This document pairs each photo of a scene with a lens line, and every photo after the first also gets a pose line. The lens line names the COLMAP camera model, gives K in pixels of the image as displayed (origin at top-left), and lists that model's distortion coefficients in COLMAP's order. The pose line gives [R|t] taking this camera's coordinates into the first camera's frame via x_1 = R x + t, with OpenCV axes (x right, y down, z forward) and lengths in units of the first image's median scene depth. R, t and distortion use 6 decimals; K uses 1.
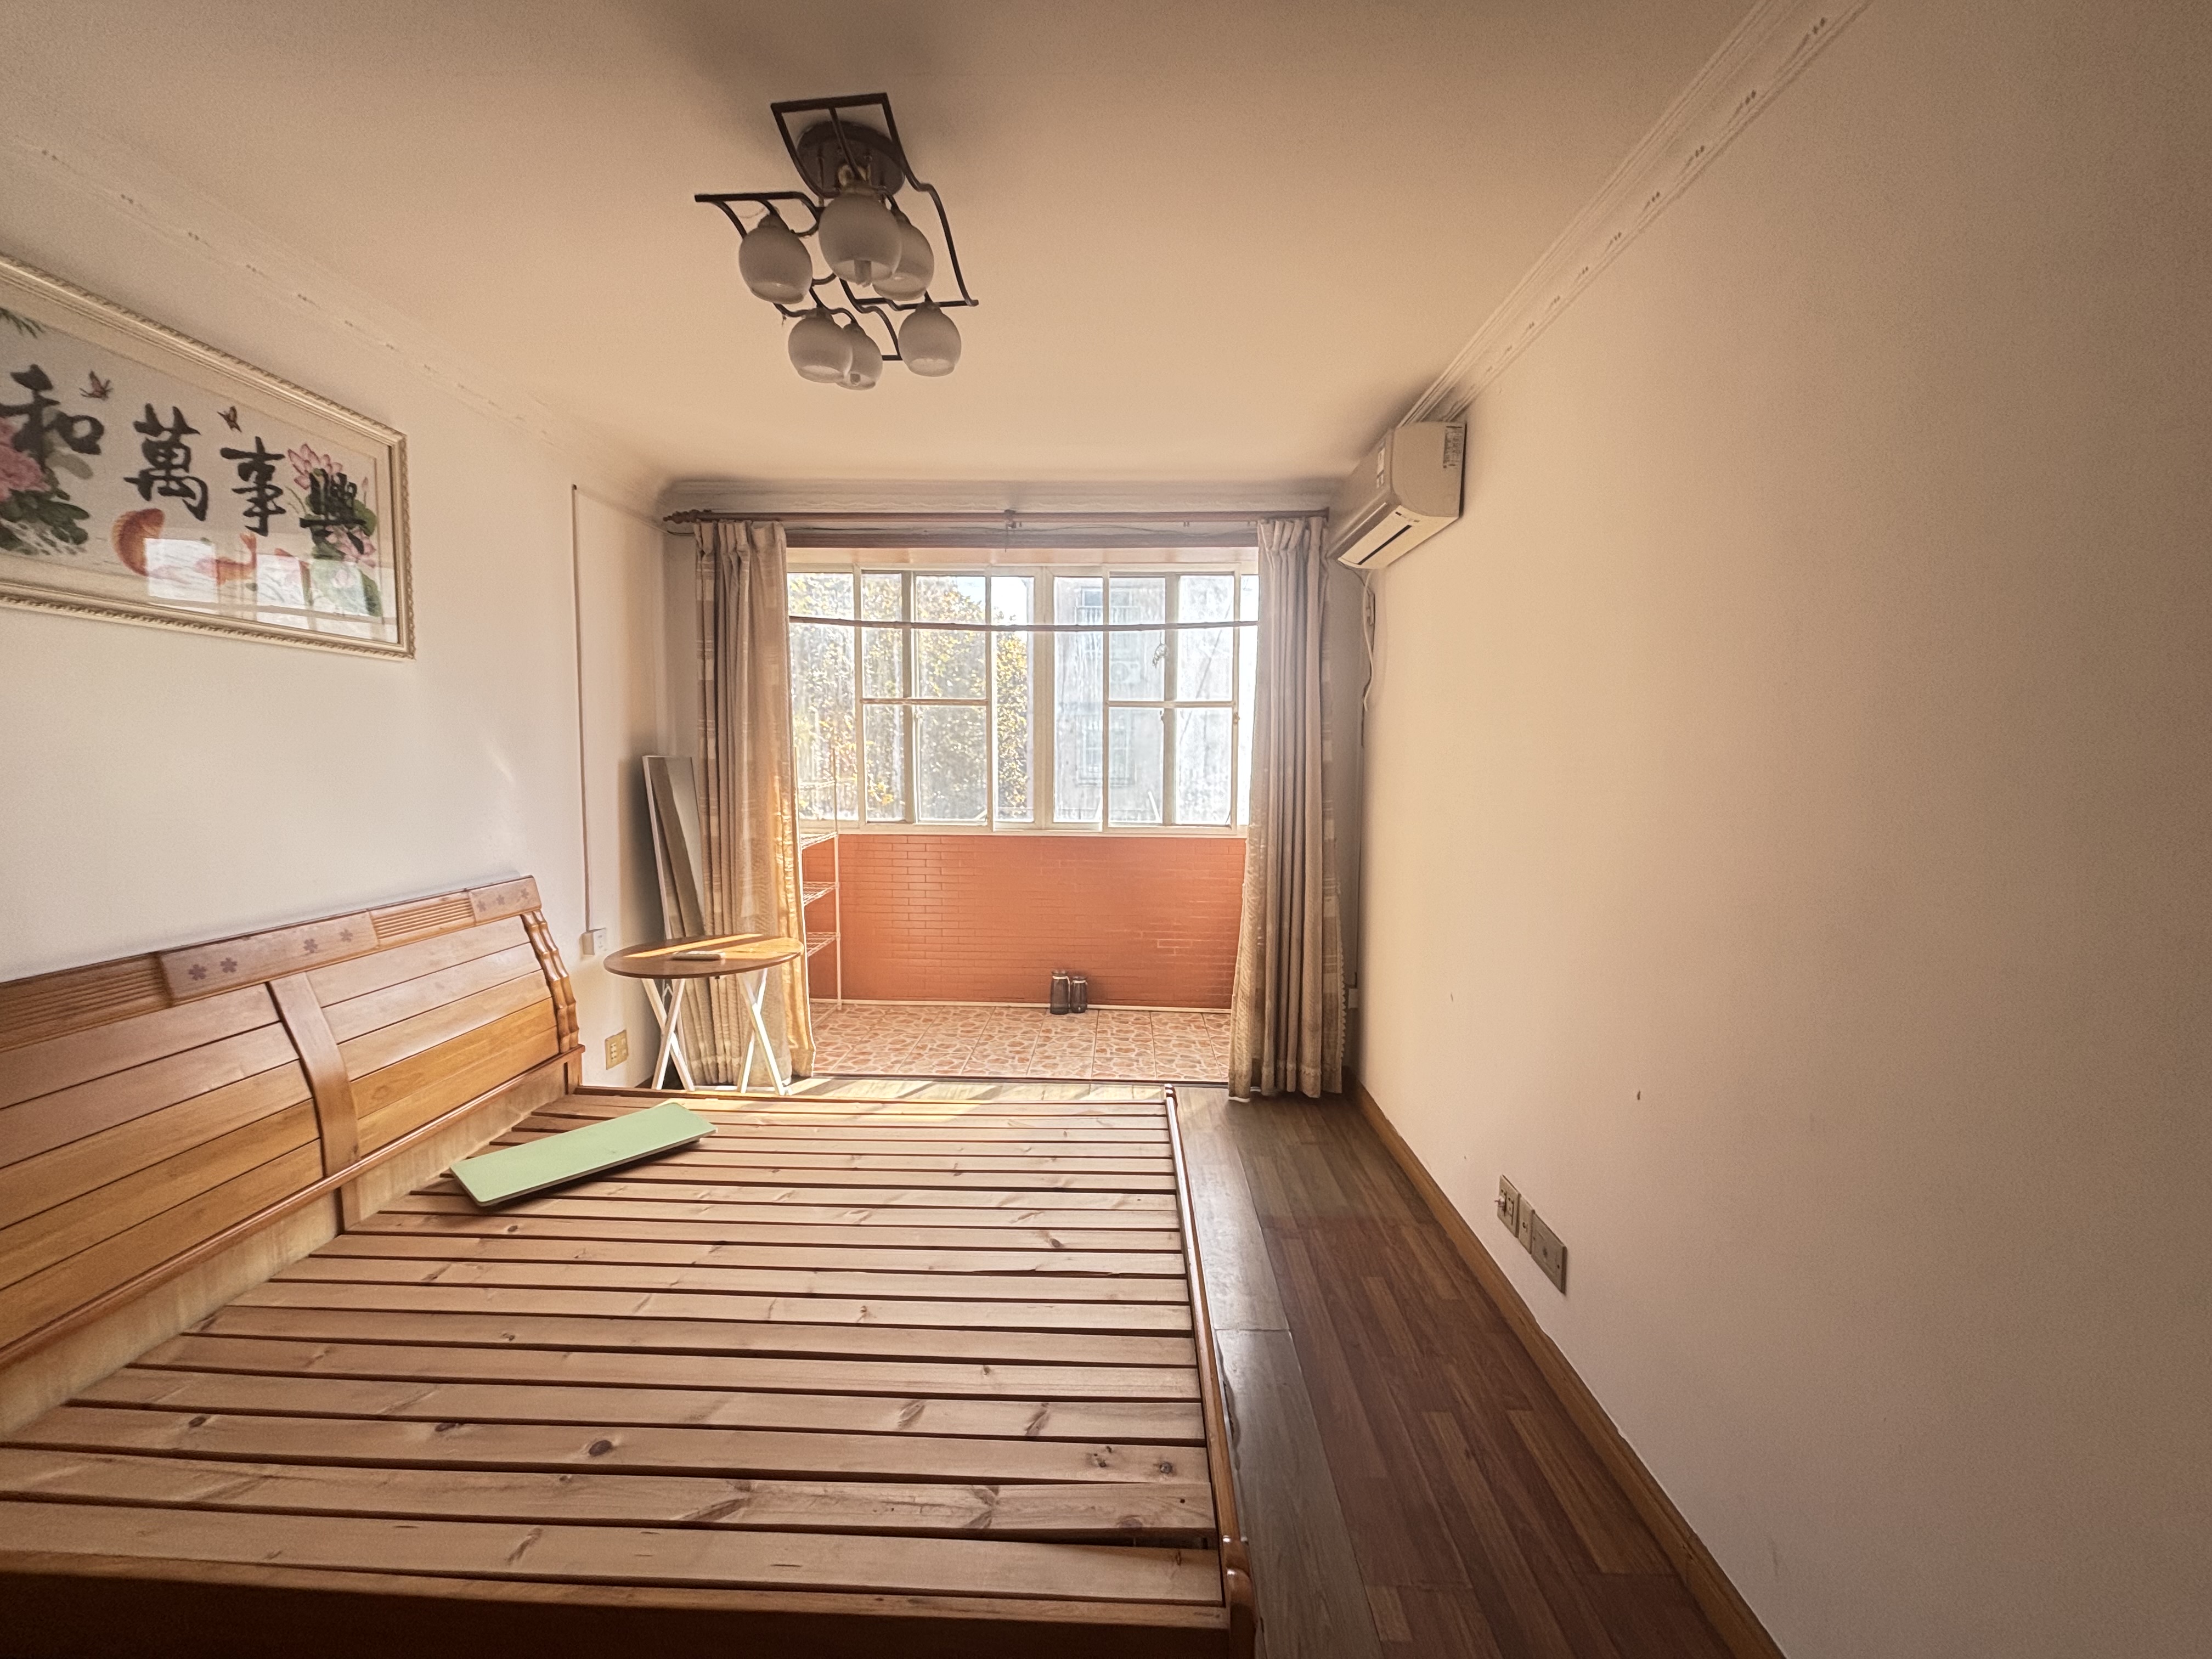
lens RADIAL K [[892.1, 0, 1098.2], [0, 892.1, 825.1], [0, 0, 1]] dist [-0.001383, -0.000143]
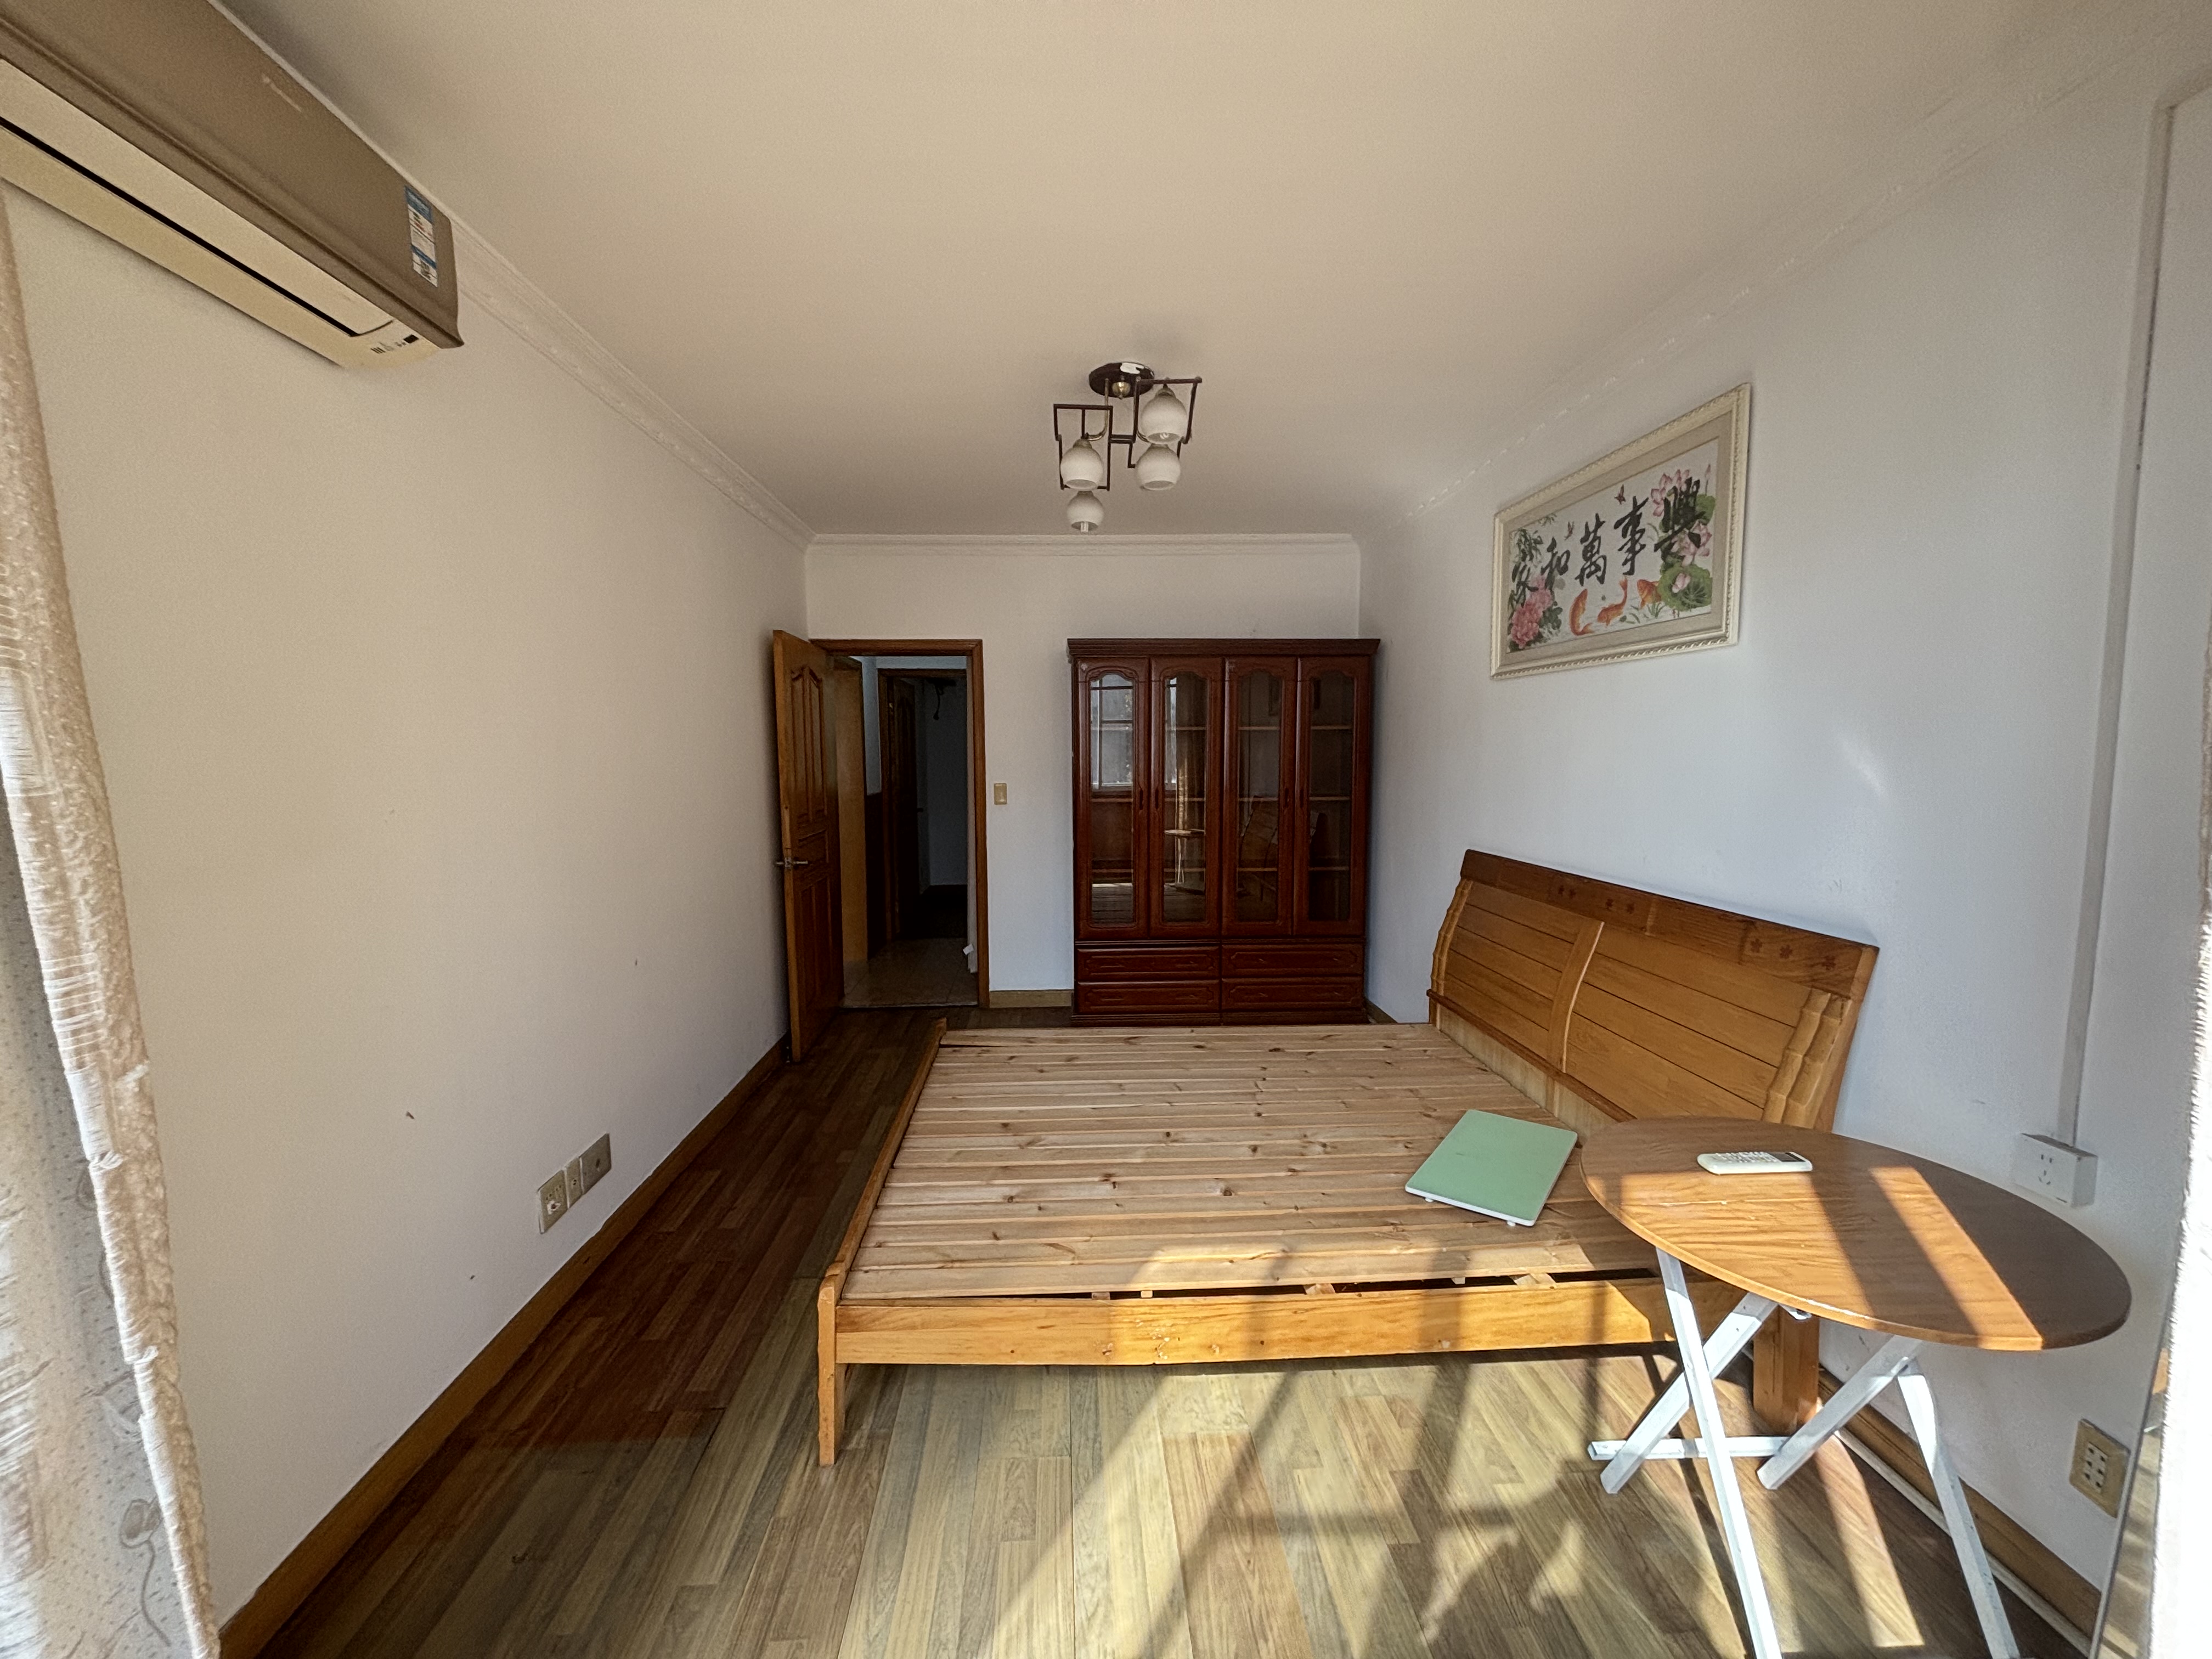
lens RADIAL K [[892.1, 0, 1103.0], [0, 892.1, 828.4], [0, 0, 1]] dist [-0.001383, -0.000143]
pose [[-0.997000, 0.007003, -0.077084, -0.093698], [-0.005934, 0.986052, 0.166331, -0.180196], [0.077174, 0.166290, -0.983052, 2.289809]]
